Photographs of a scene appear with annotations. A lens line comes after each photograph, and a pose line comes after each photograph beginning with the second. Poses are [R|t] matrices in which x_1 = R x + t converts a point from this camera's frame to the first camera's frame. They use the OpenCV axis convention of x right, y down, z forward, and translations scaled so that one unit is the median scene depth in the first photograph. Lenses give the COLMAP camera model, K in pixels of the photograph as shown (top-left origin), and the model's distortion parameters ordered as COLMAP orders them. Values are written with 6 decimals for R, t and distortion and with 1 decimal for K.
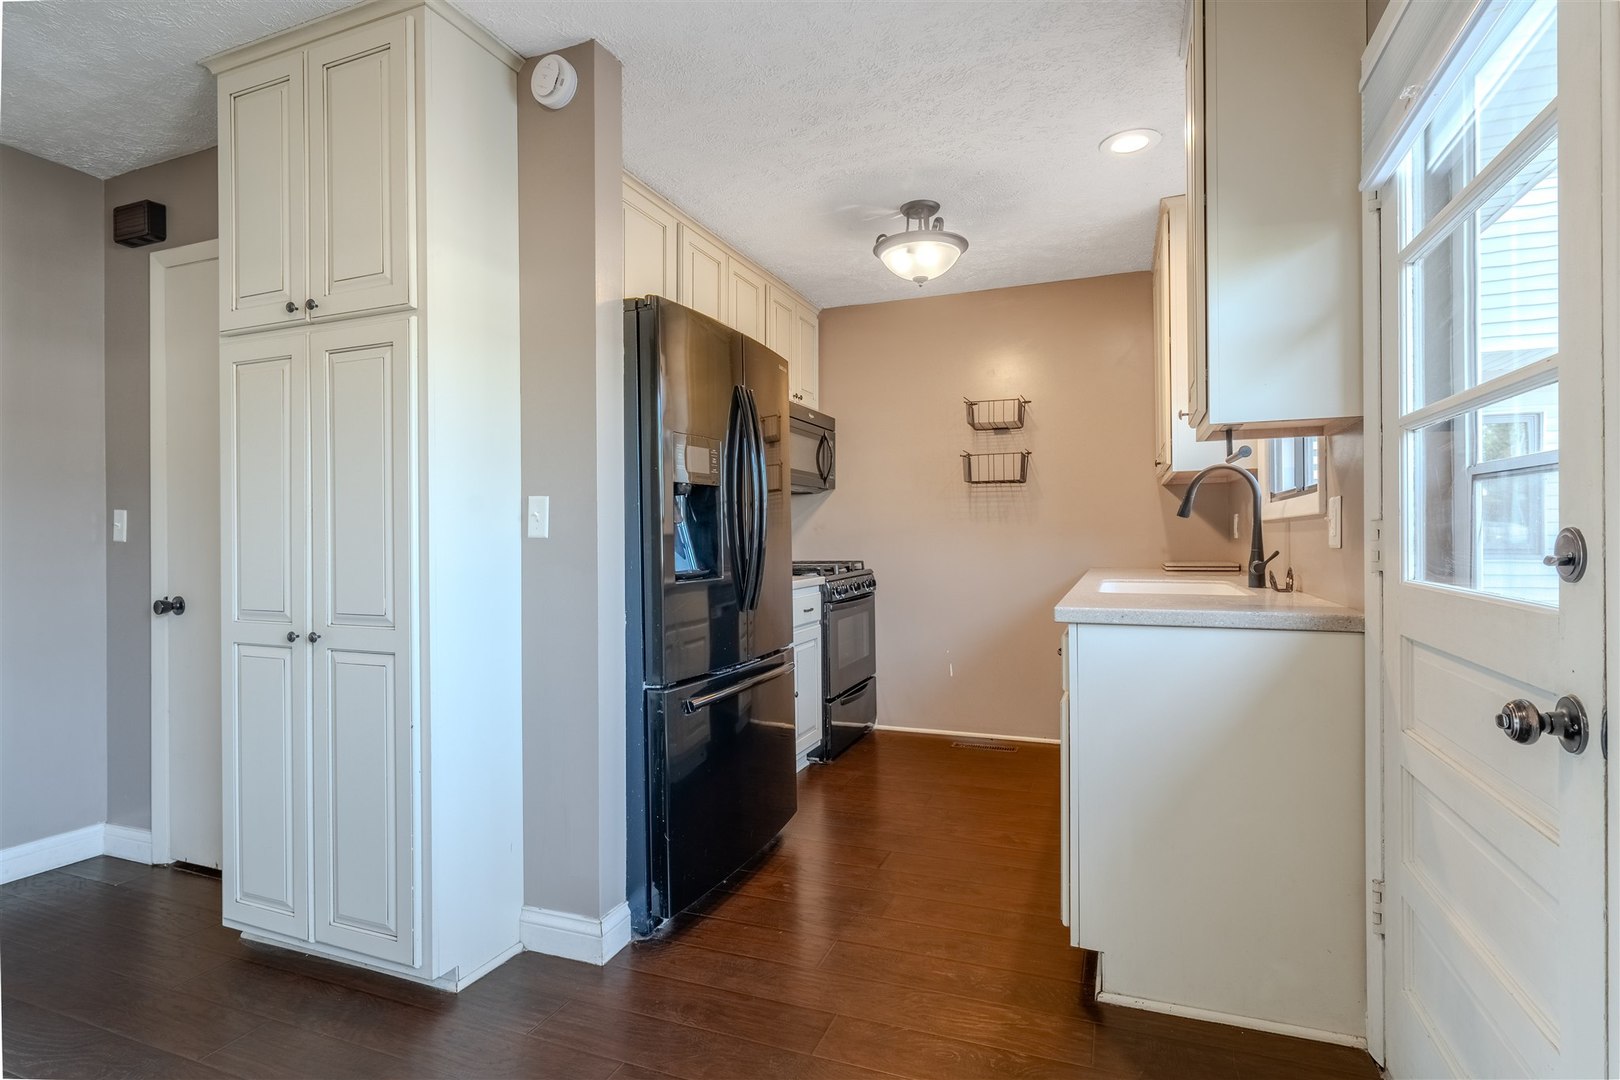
lens RADIAL K [[805.1, 0, 812.6], [0, 805.1, 538.6], [0, 0, 1]] dist [-0.005477, 0.002131]
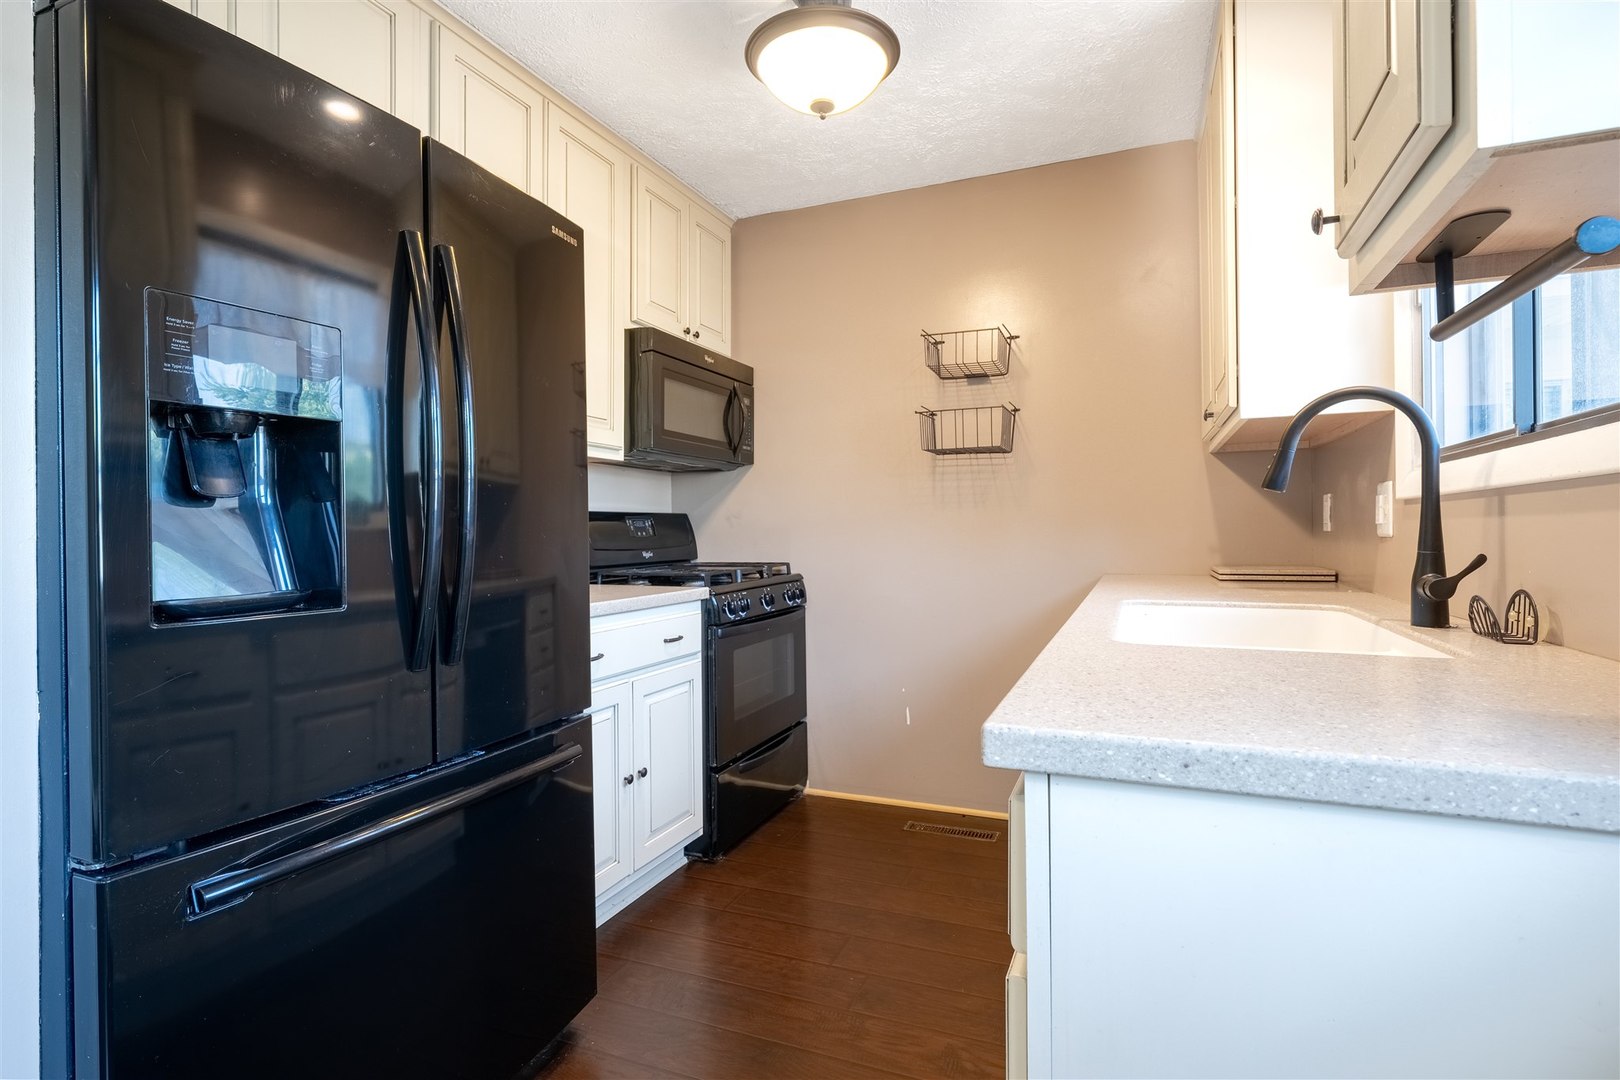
lens RADIAL K [[805.1, 0, 808.5], [0, 805.1, 534.2], [0, 0, 1]] dist [-0.005477, 0.002131]
pose [[0.999679, 0.001025, -0.025308, 0.111131], [-0.001010, 0.999999, 0.000620, 0.001800], [0.025308, -0.000595, 0.999680, 0.309660]]
